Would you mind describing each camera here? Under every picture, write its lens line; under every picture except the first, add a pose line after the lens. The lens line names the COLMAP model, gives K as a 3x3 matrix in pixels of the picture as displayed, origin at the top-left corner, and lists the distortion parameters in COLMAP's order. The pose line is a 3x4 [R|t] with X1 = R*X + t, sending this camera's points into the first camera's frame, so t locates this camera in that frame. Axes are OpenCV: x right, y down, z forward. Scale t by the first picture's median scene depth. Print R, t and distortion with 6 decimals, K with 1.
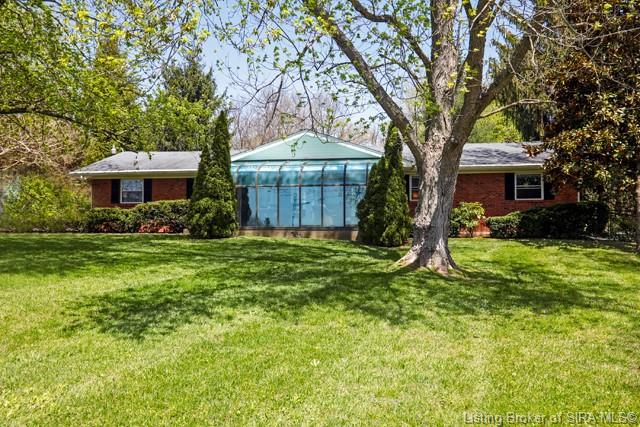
lens RADIAL K [[597.3, 0, 319.9], [0, 597.3, 213.2], [0, 0, 1]] dist [0.017635, 0.000000]
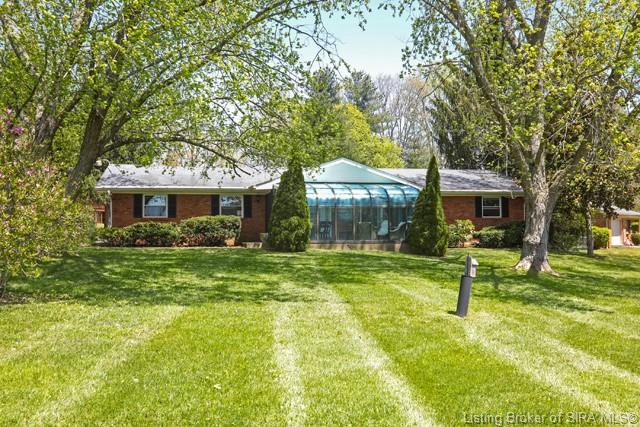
lens RADIAL K [[644.0, 0, 320.4], [0, 644.0, 215.1], [0, 0, 1]] dist [-0.006502, 0.000000]
pose [[0.922558, 0.005717, 0.385816, -0.573584], [-0.006205, 0.999981, 0.000018, -0.026992], [-0.385808, -0.002411, 0.922576, -0.153209]]
